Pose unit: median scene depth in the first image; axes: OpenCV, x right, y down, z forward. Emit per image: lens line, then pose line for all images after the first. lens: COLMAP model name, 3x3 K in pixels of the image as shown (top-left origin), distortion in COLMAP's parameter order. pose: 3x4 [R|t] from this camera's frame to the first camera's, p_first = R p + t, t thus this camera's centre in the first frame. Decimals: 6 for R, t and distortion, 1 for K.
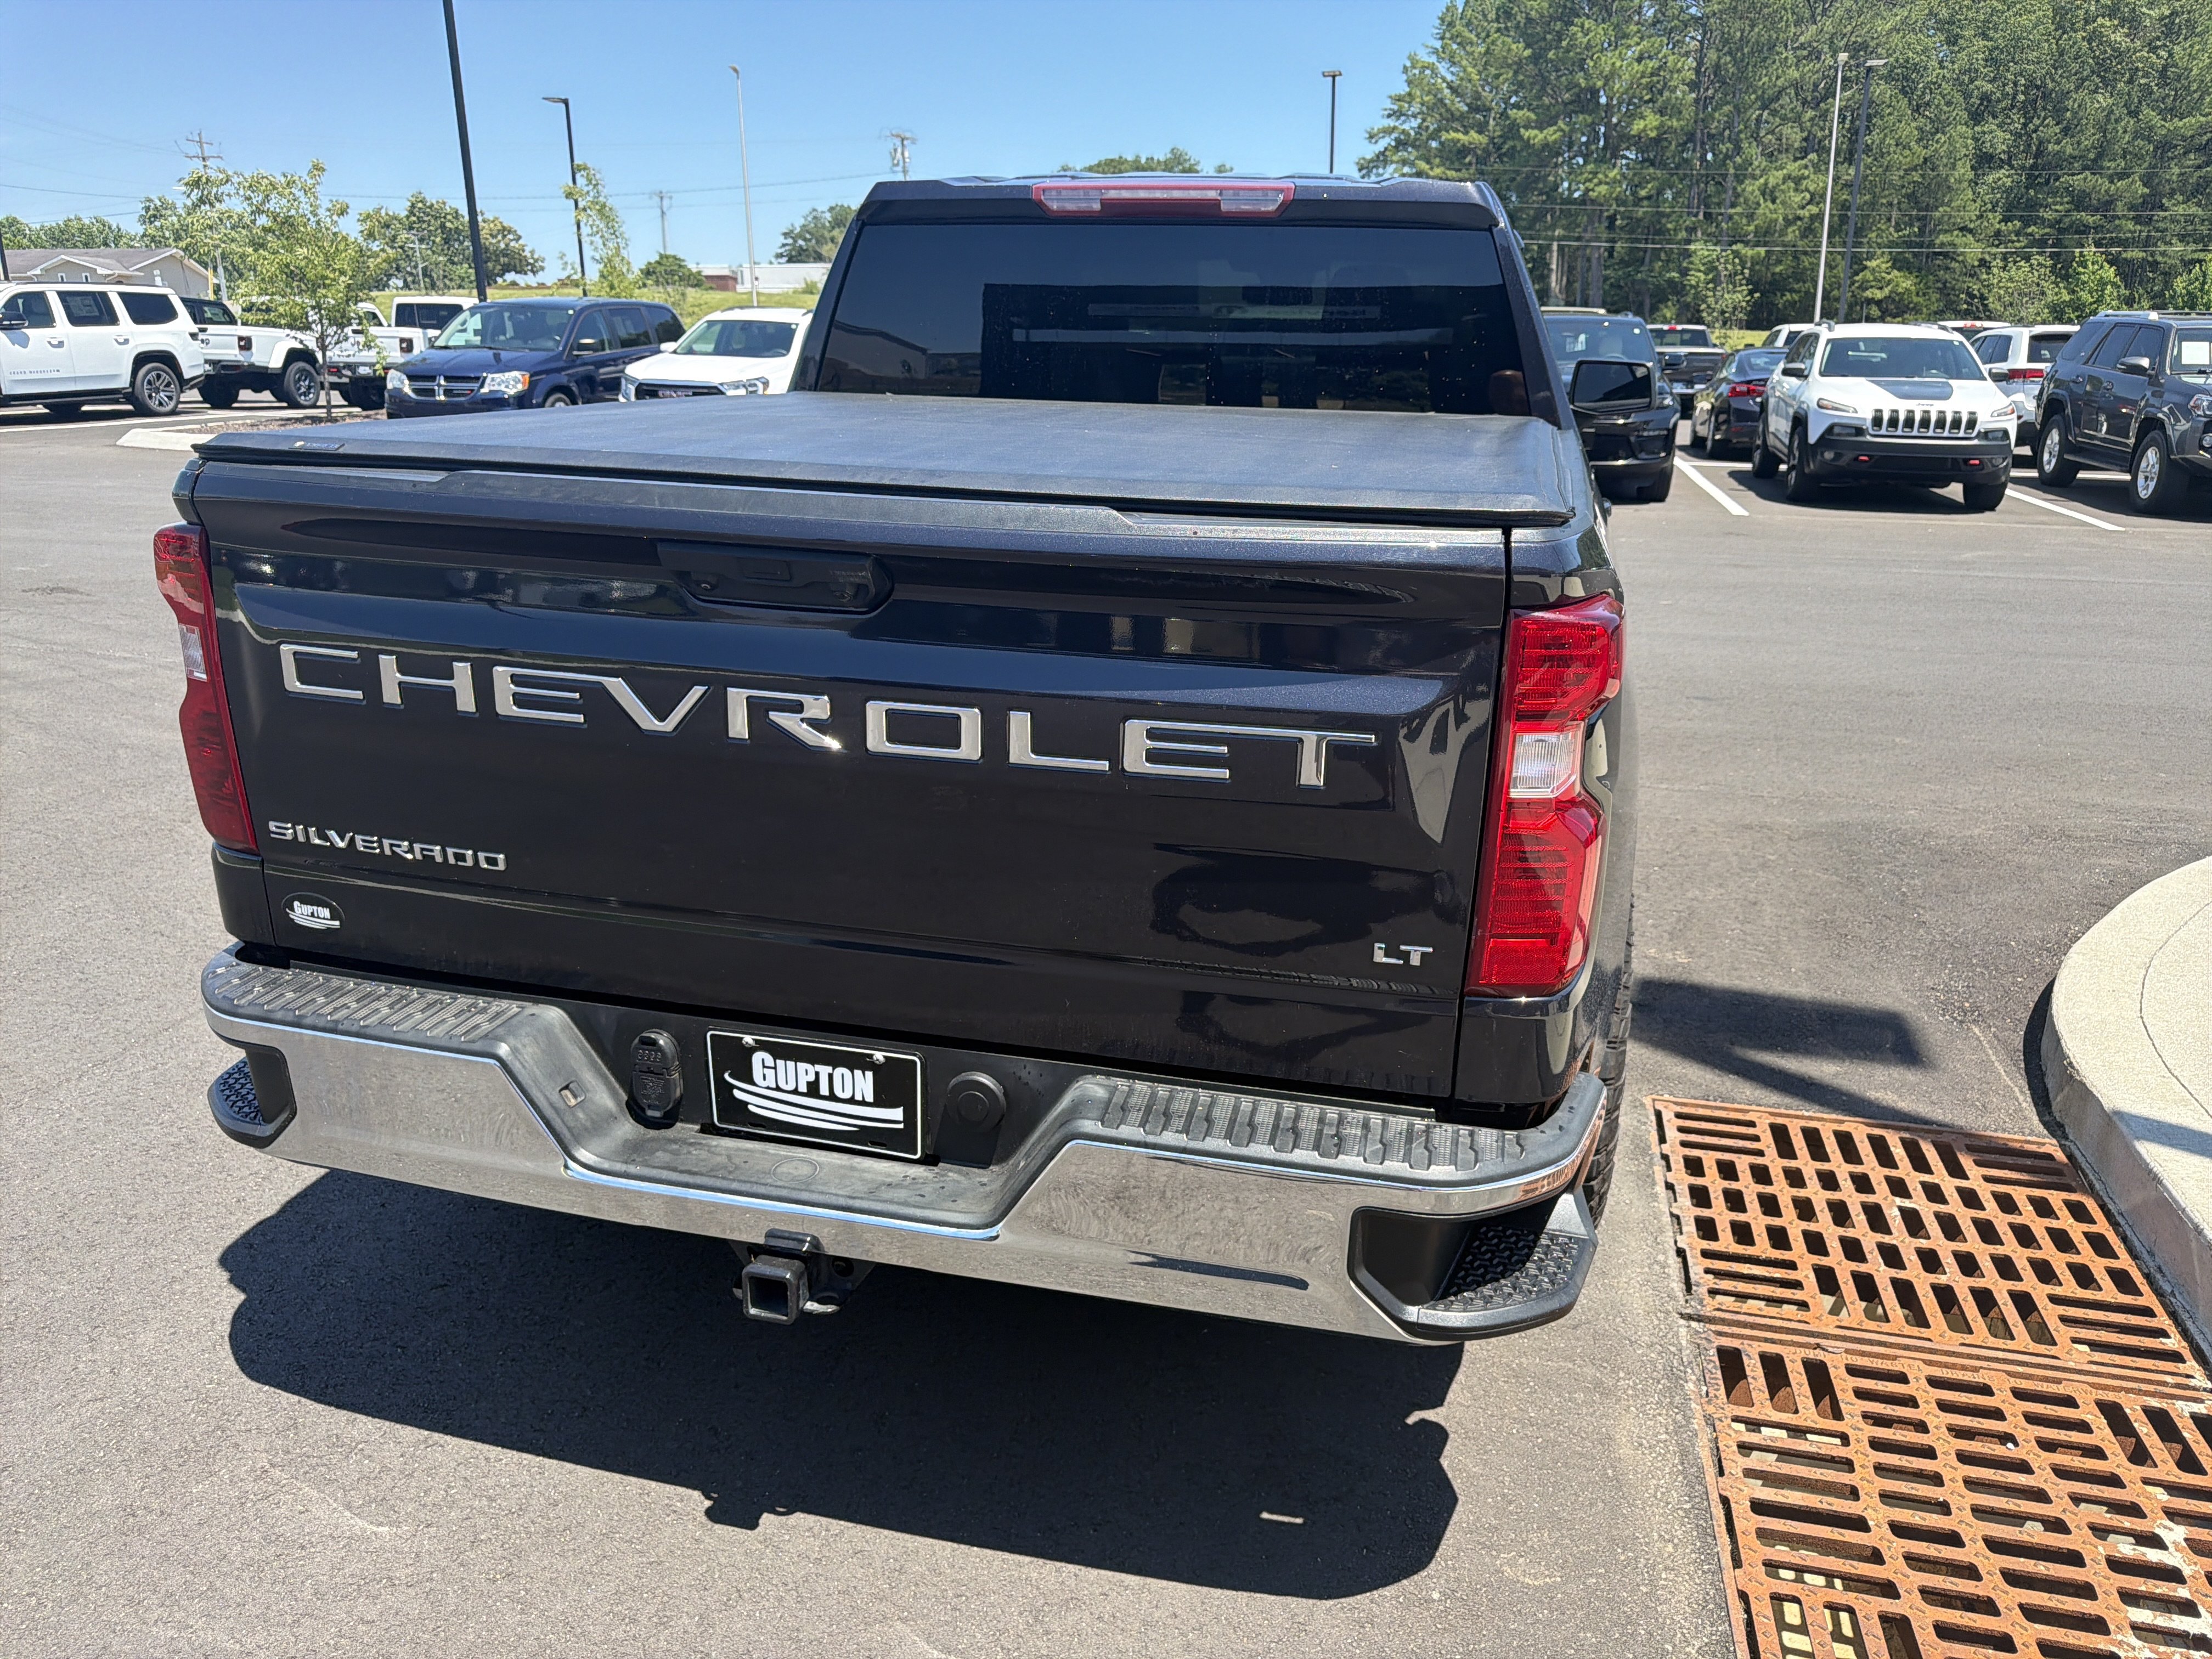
lens RADIAL K [[1574.8, 0, 1106.7], [0, 1574.8, 829.8], [0, 0, 1]] dist [0.018335, -0.021976]
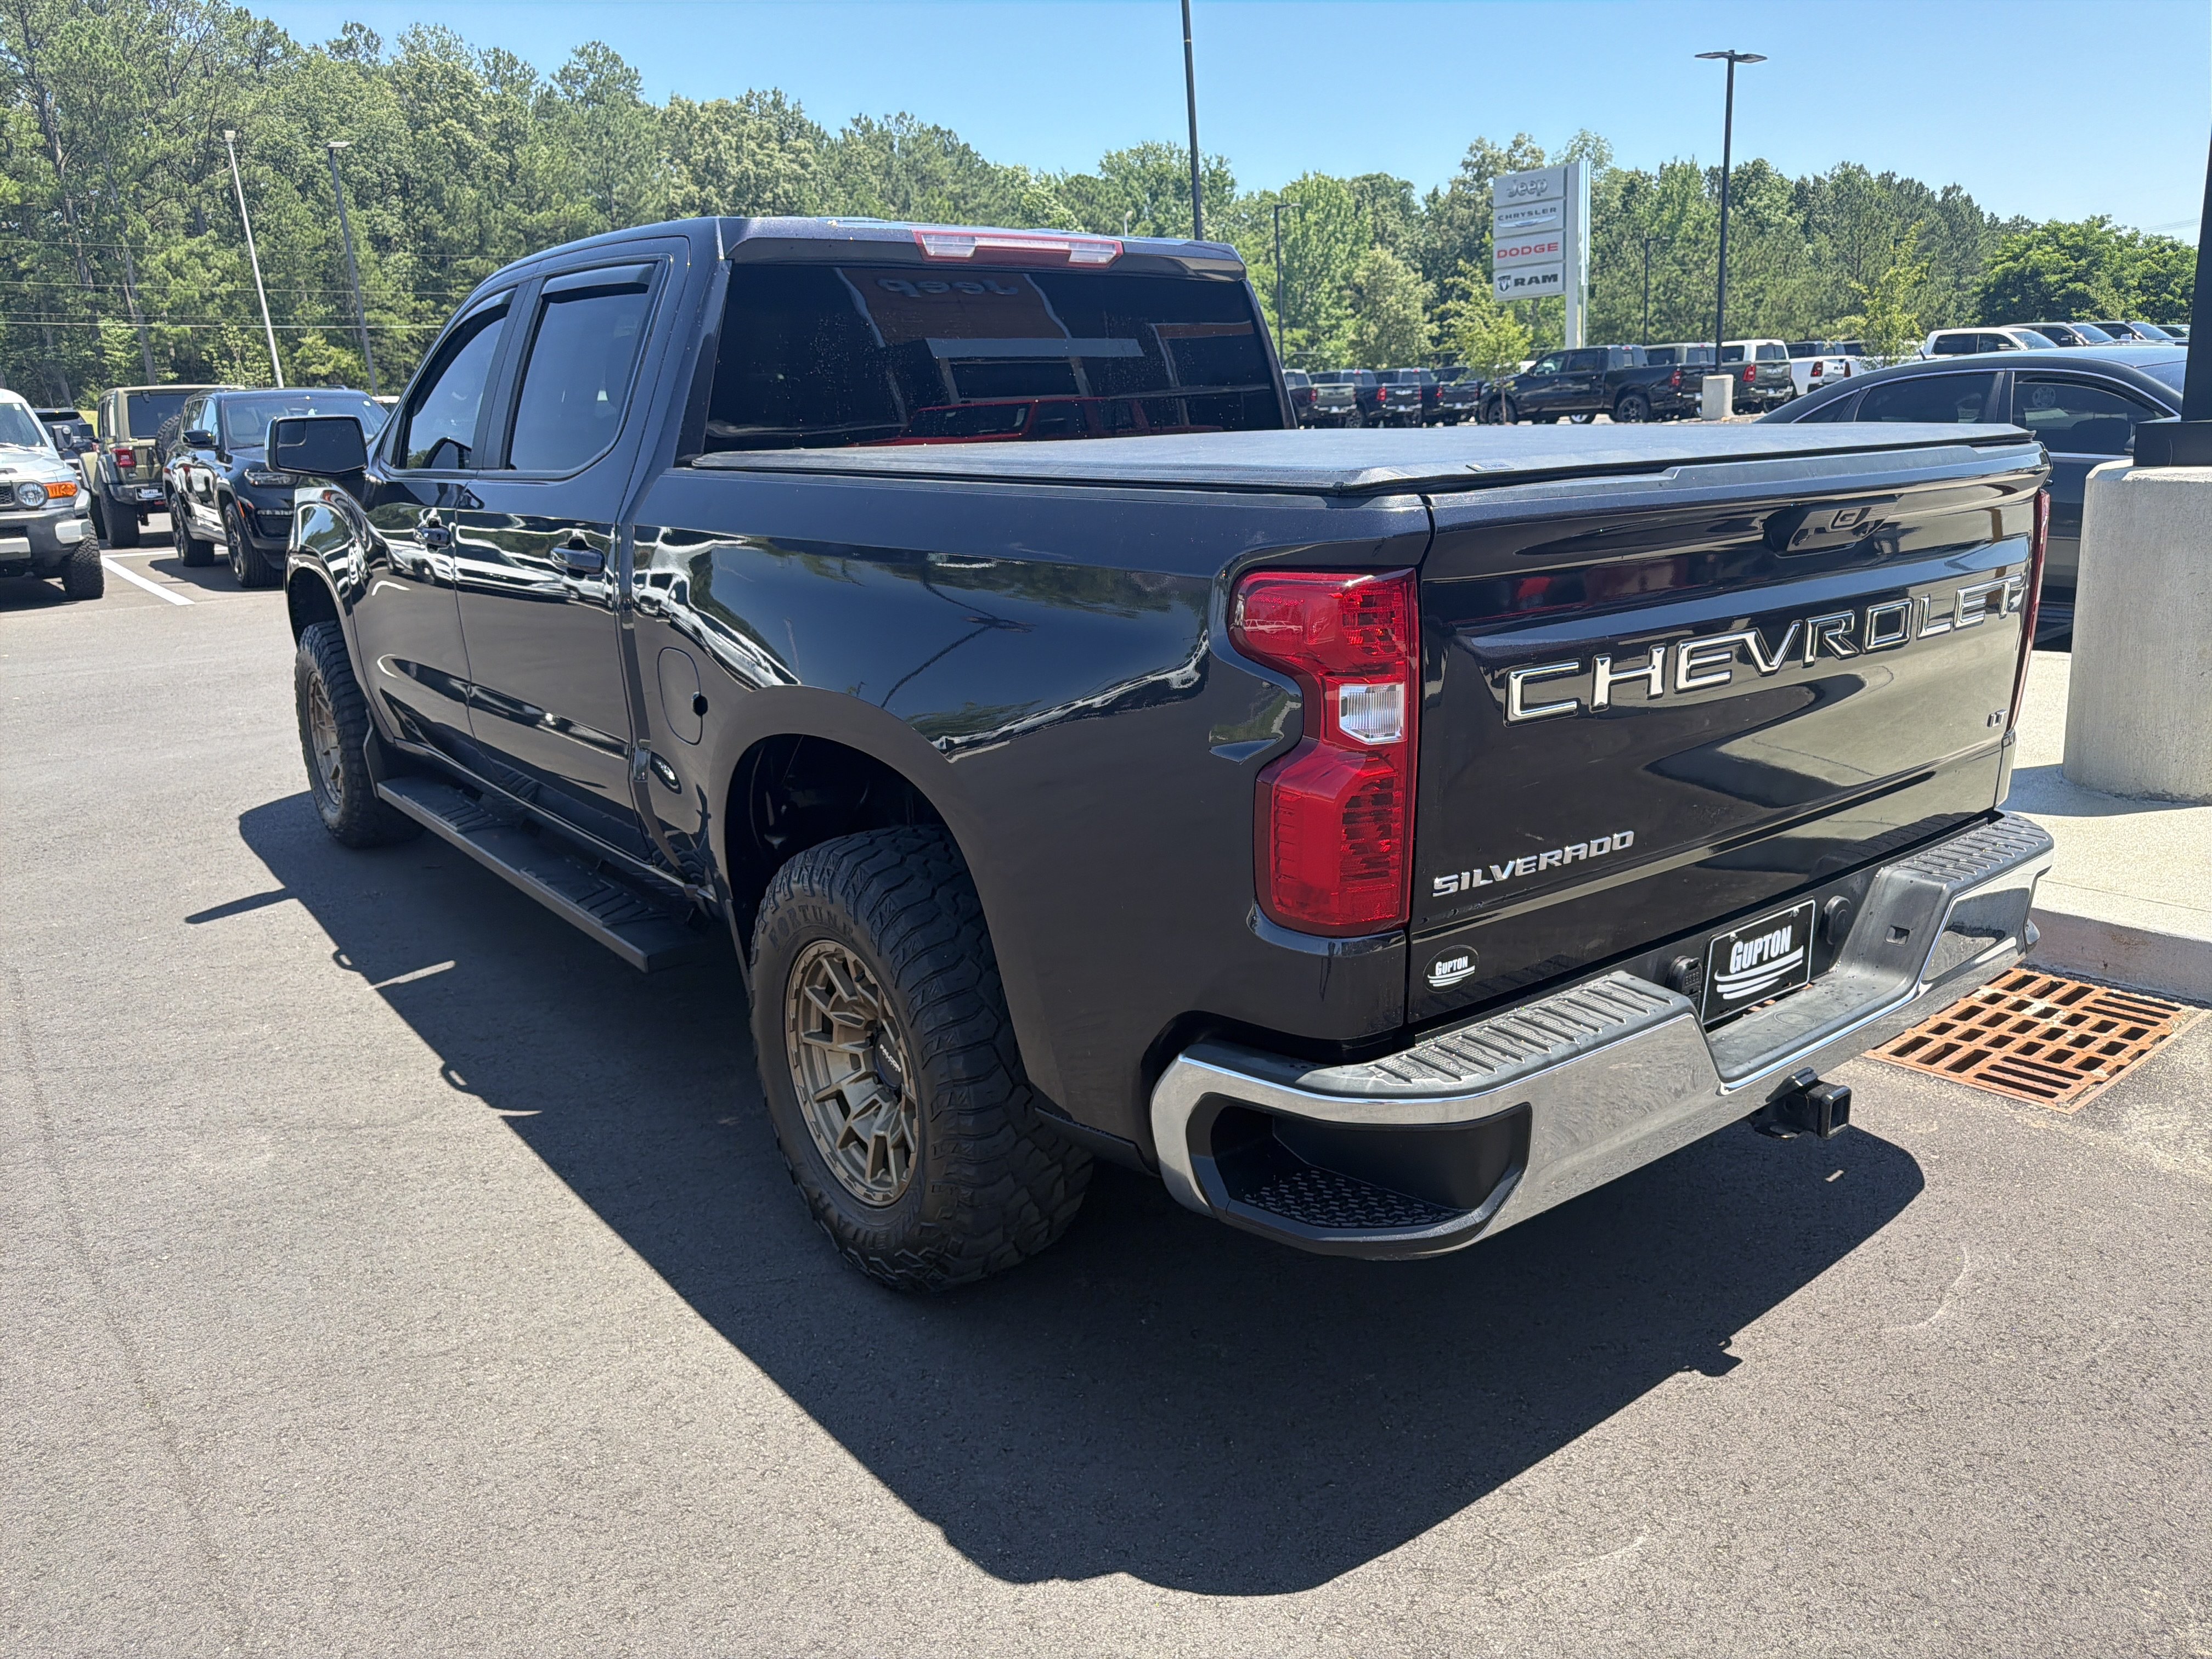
lens RADIAL K [[1574.8, 0, 1110.0], [0, 1574.8, 820.3], [0, 0, 1]] dist [0.018335, -0.021976]
pose [[0.615365, -0.239237, 0.751060, -0.897162], [0.276209, 0.957862, 0.078804, -0.110866], [-0.738265, 0.158956, 0.655514, 0.361473]]
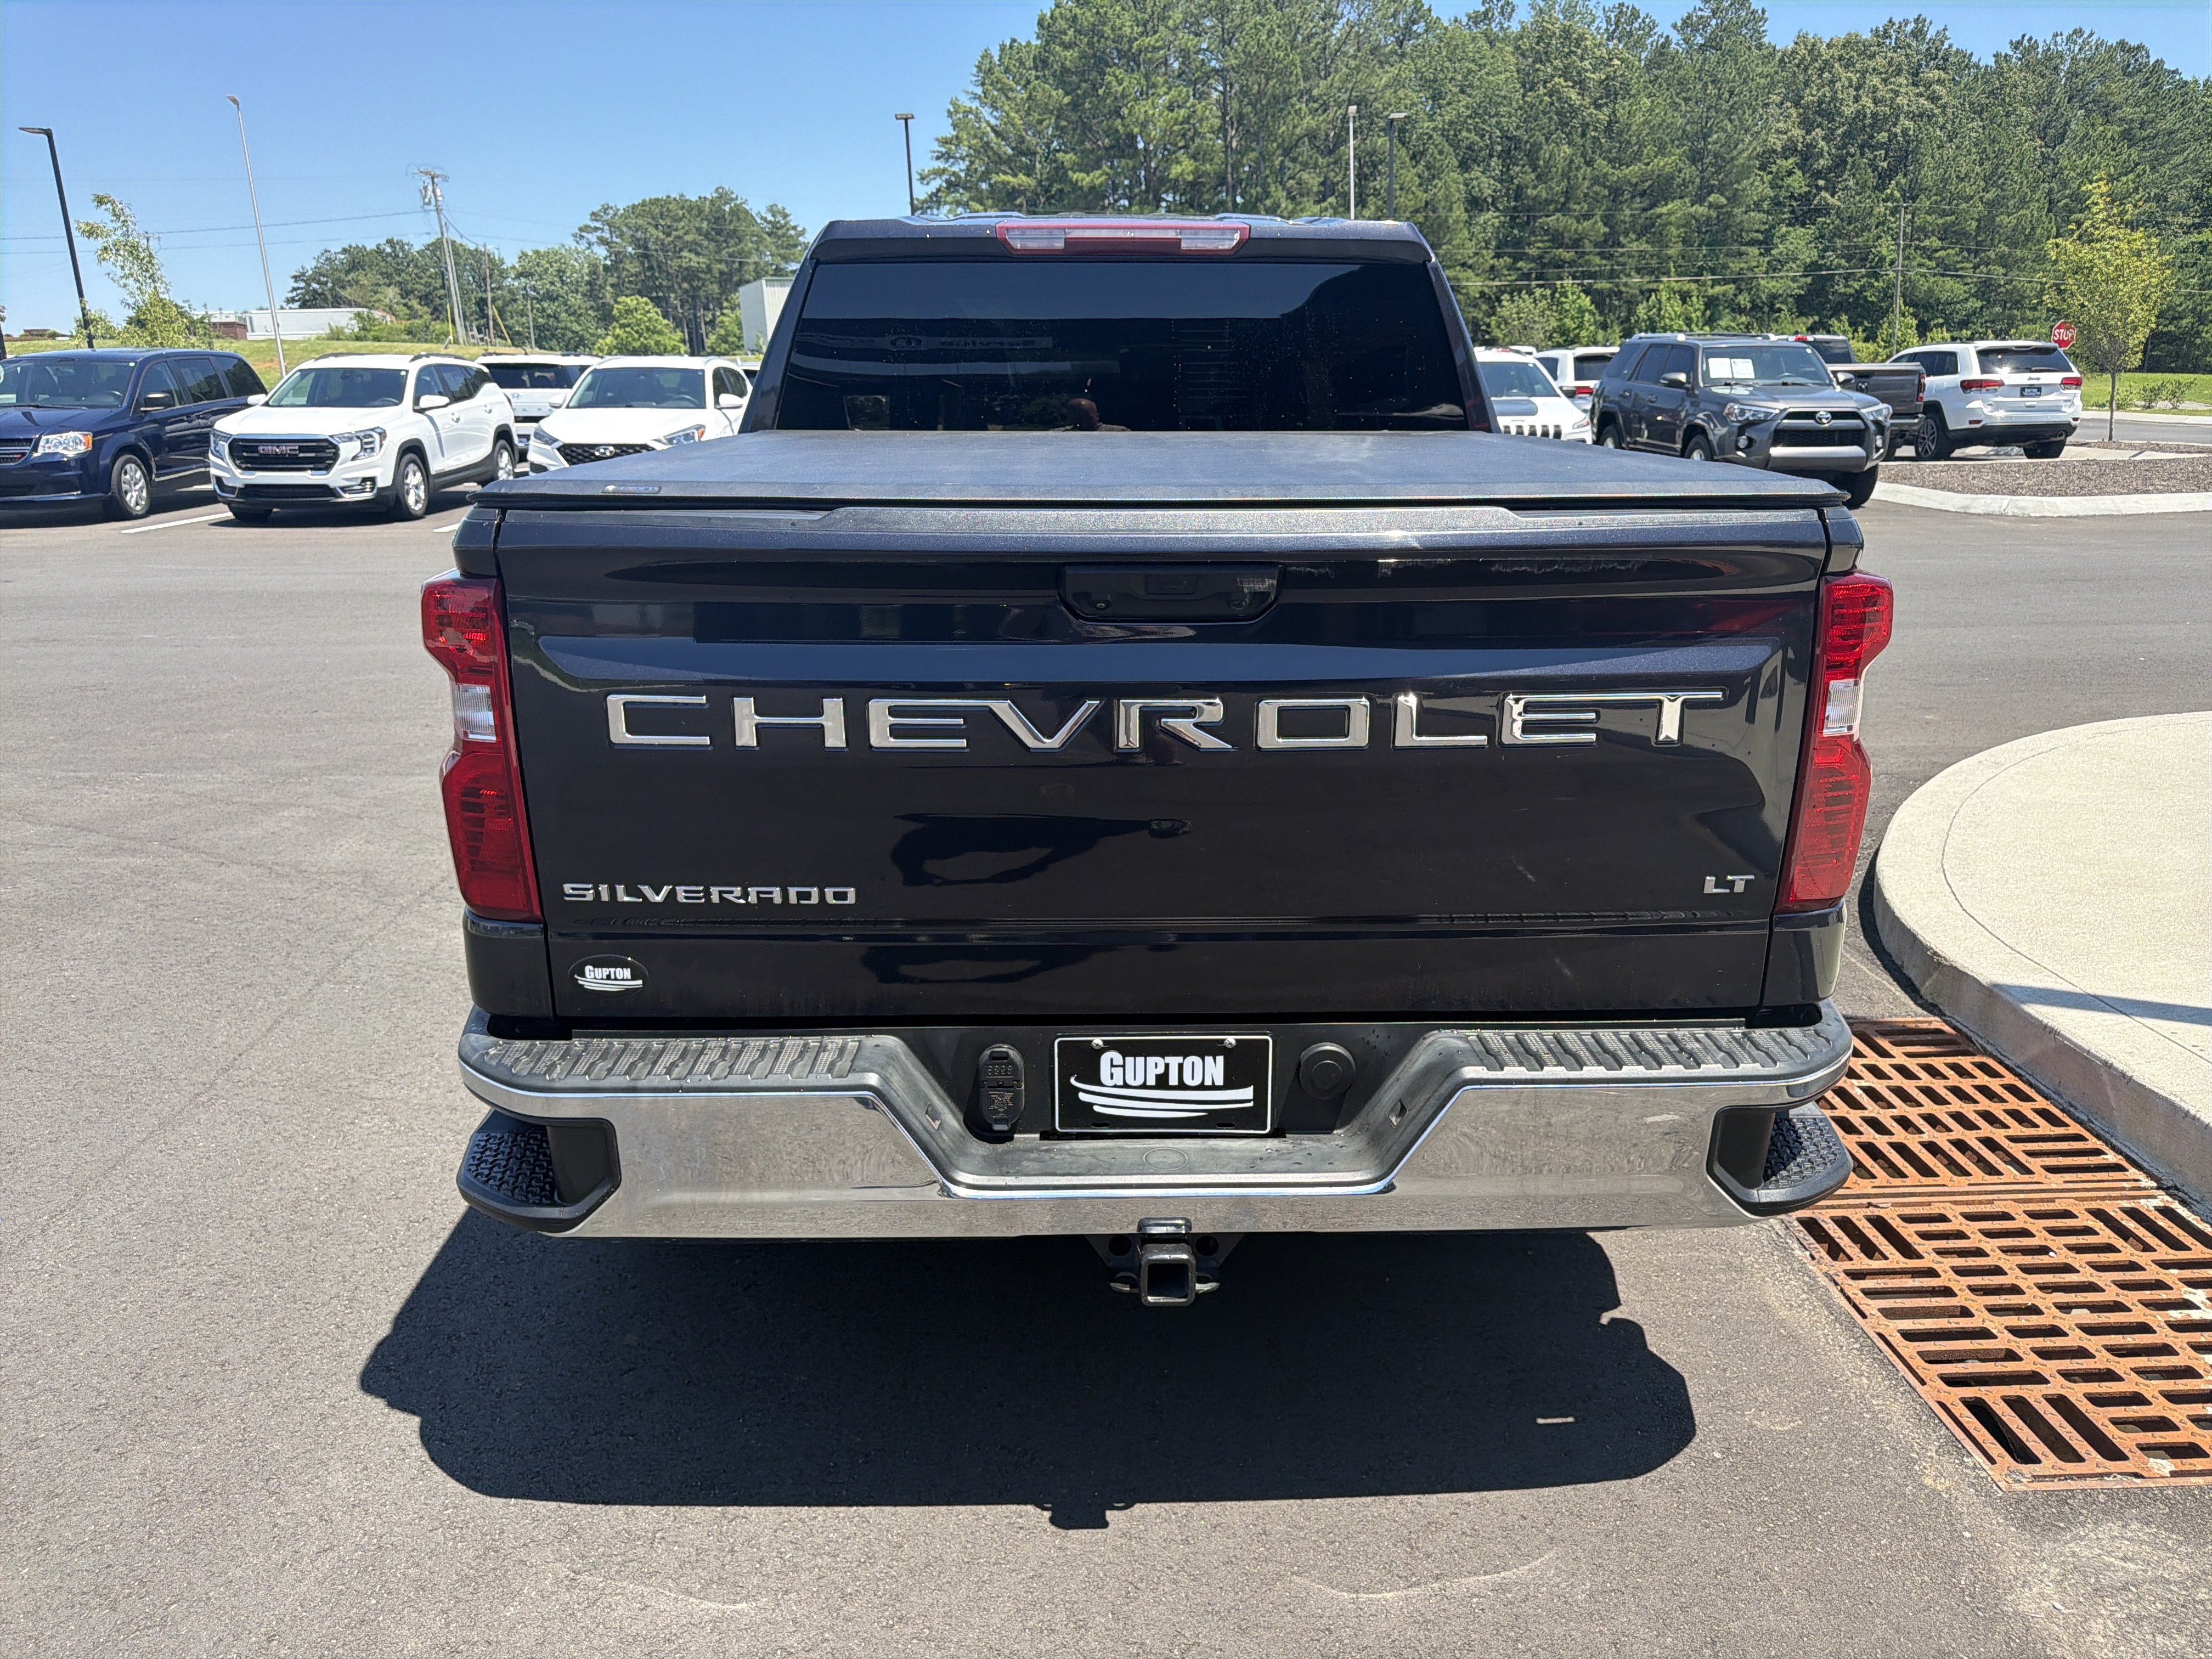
lens RADIAL K [[1574.8, 0, 1116.3], [0, 1574.8, 817.4], [0, 0, 1]] dist [0.018335, -0.021976]
pose [[0.963405, -0.094418, 0.250872, -0.299043], [0.101572, 0.994705, -0.015689, 0.002611], [-0.248062, 0.040597, 0.967893, -0.005157]]
